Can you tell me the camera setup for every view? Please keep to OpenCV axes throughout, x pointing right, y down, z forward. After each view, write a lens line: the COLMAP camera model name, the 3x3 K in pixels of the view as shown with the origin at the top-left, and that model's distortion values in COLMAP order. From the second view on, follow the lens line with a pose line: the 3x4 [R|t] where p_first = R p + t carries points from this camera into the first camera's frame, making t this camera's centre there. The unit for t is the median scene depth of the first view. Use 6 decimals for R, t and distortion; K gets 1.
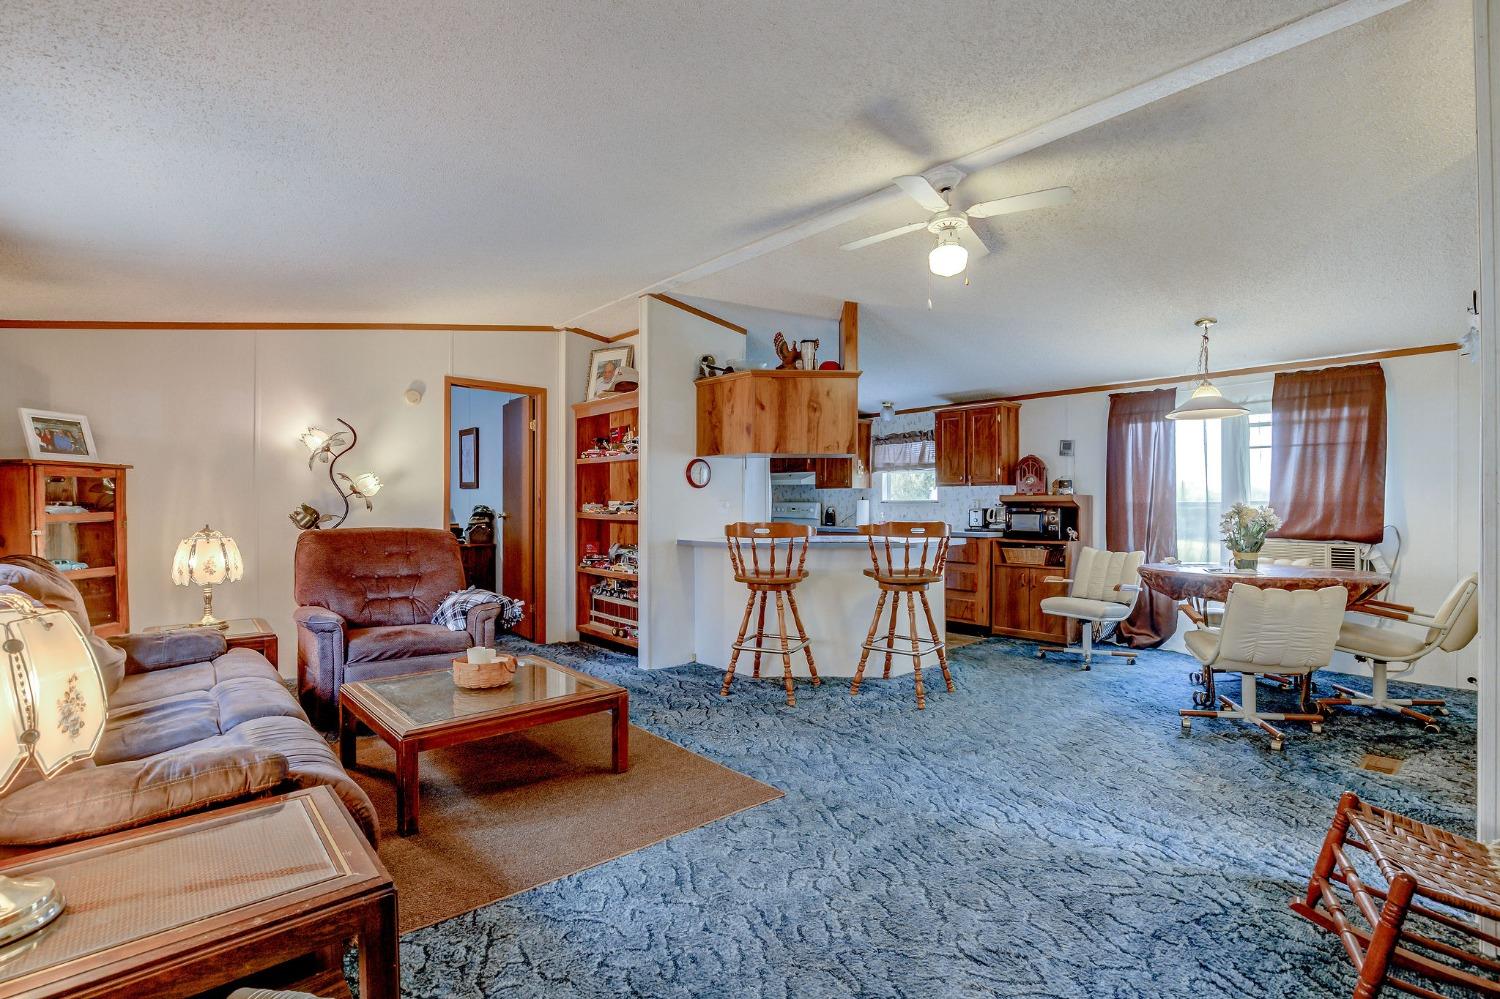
lens RADIAL K [[691.3, 0, 757.1], [0, 691.3, 502.6], [0, 0, 1]] dist [-0.035084, 0.006065]
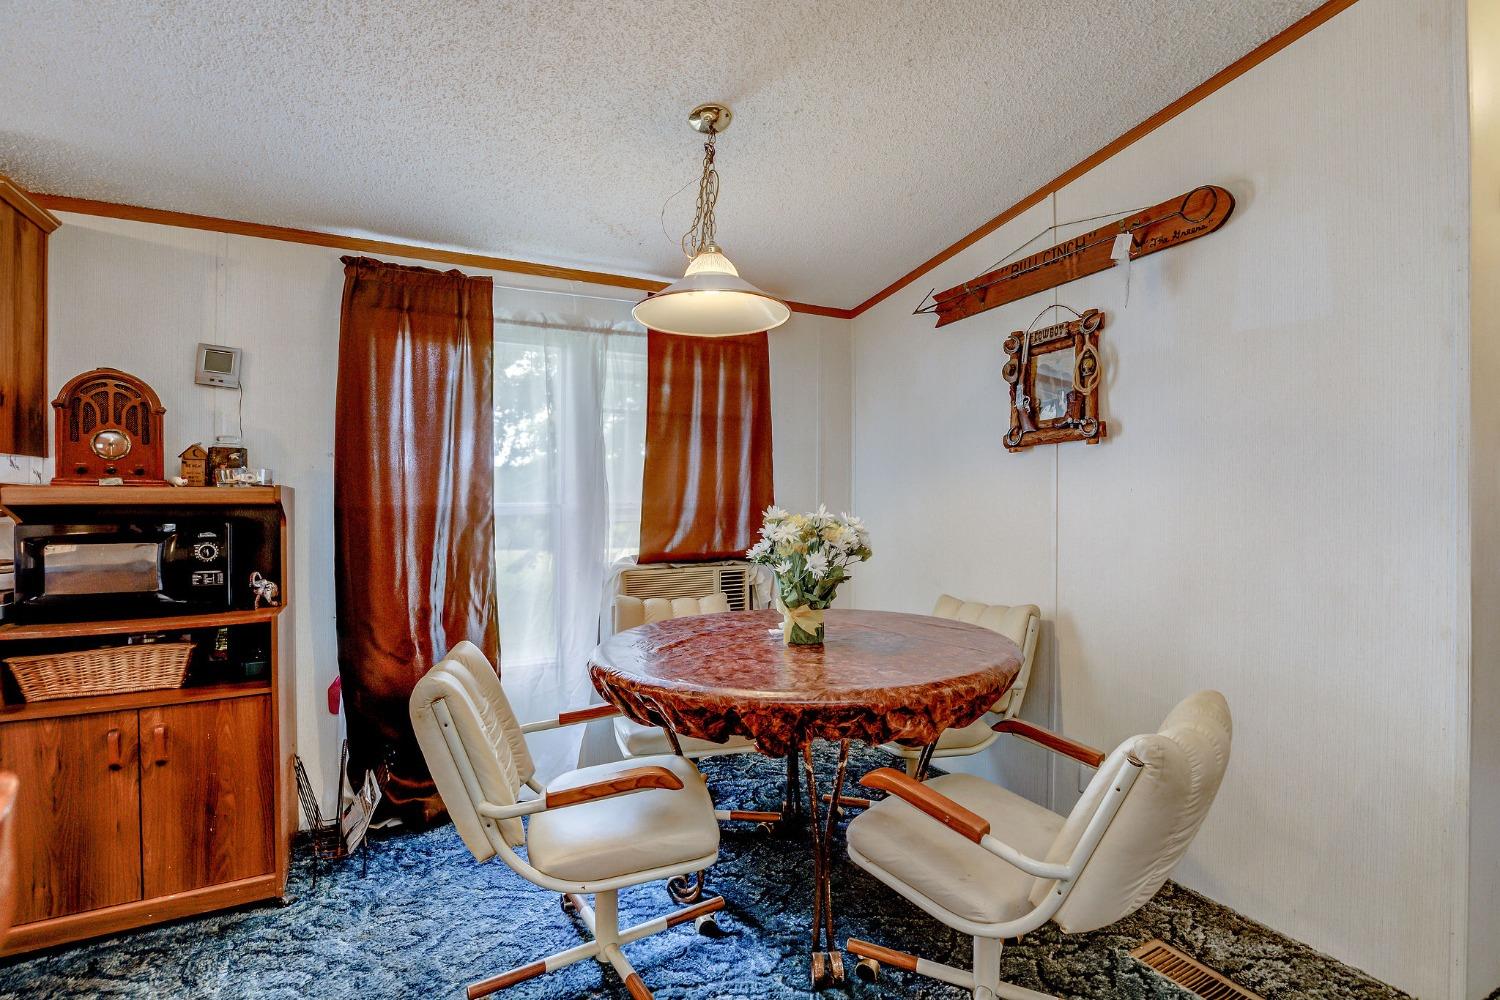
lens RADIAL K [[691.3, 0, 765.5], [0, 691.3, 502.5], [0, 0, 1]] dist [-0.035084, 0.006065]
pose [[0.240639, -0.003600, 0.970608, 0.192212], [0.001724, 0.999993, 0.003281, -0.004052], [-0.970613, 0.000884, 0.240643, 0.766156]]
